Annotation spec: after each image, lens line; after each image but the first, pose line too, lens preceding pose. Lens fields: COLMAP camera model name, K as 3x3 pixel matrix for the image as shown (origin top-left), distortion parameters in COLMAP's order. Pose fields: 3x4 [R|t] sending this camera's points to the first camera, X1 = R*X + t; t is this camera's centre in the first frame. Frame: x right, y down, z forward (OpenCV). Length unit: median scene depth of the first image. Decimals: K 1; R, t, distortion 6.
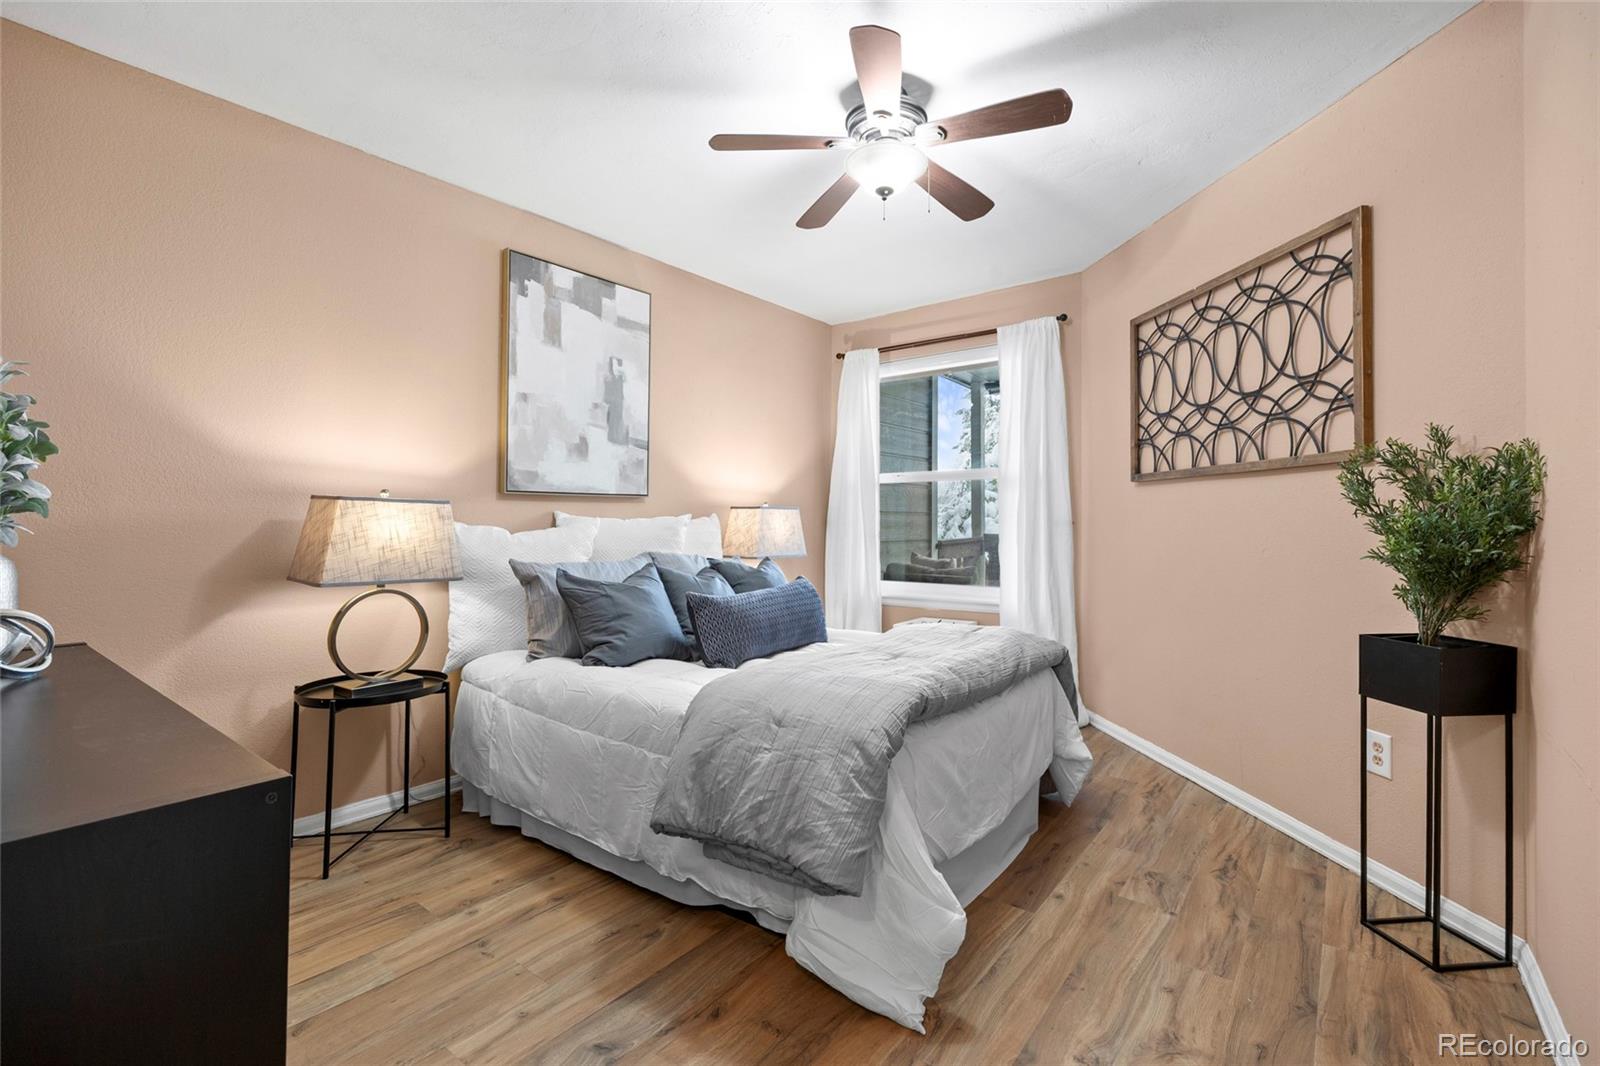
lens RADIAL K [[721.2, 0, 784.9], [0, 721.2, 522.8], [0, 0, 1]] dist [-0.006624, -0.000447]
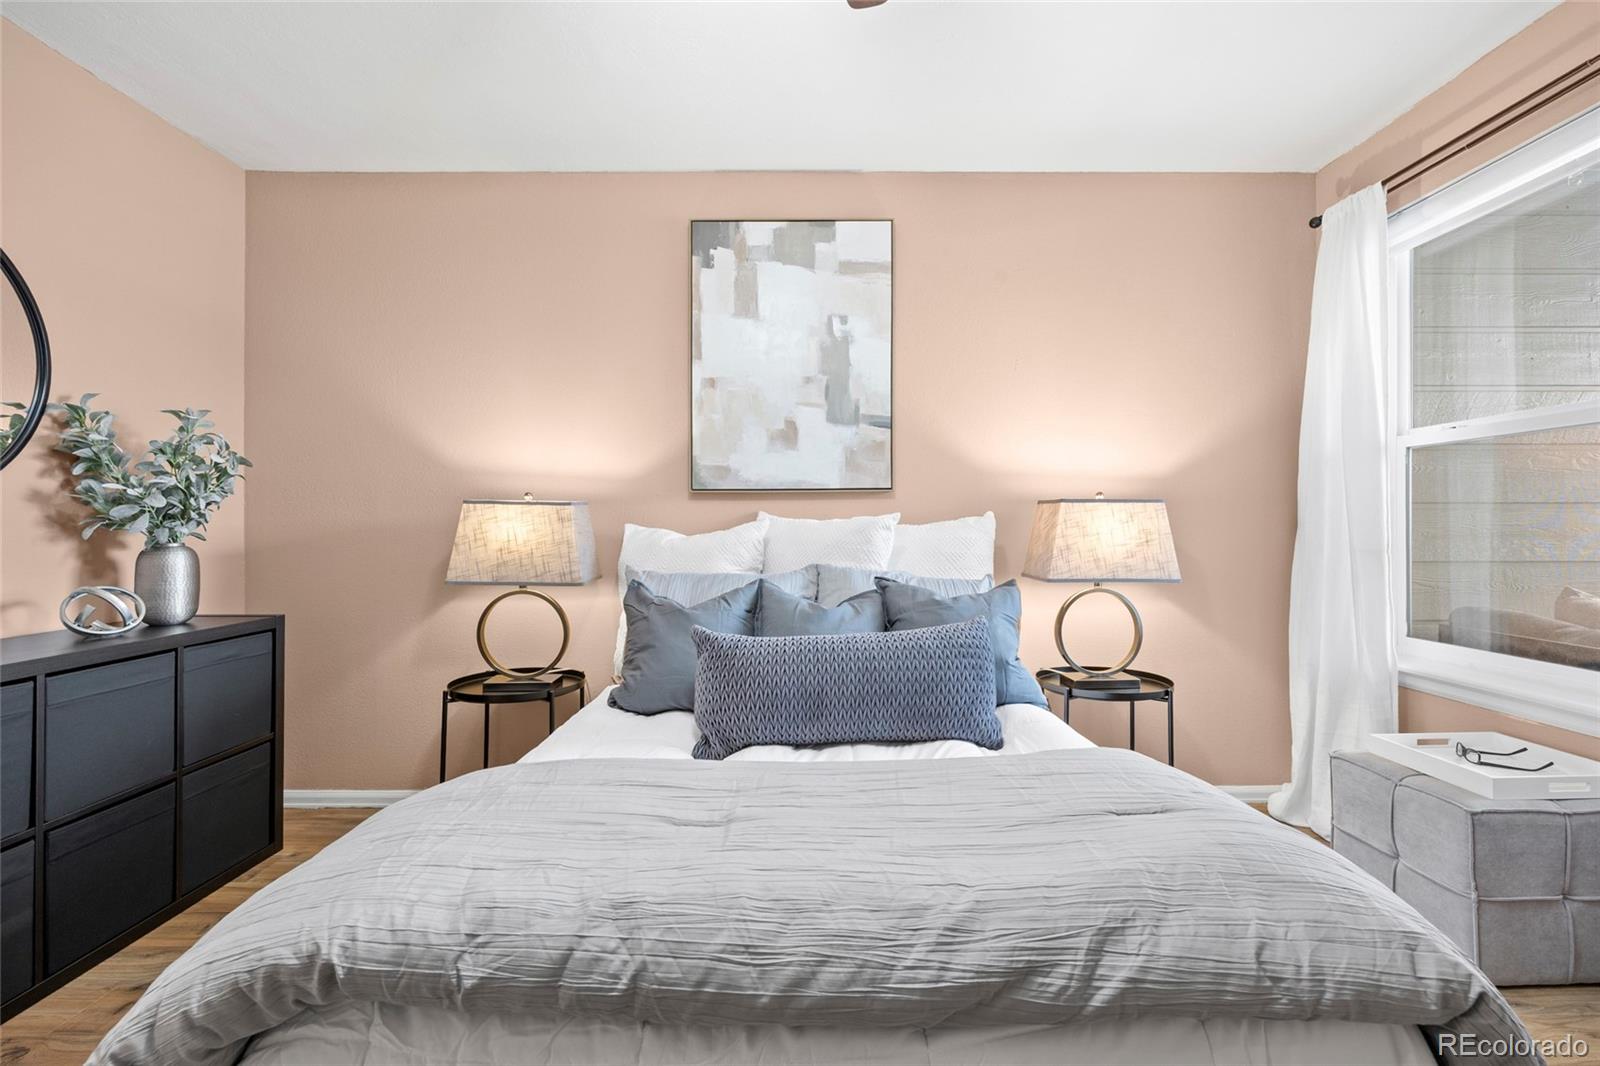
lens RADIAL K [[721.2, 0, 800.4], [0, 721.2, 524.3], [0, 0, 1]] dist [-0.006624, -0.000447]
pose [[0.627207, -0.000472, -0.778852, 0.372325], [0.000876, 1.000000, 0.000099, -0.000793], [0.778852, -0.000744, 0.627207, 0.502758]]
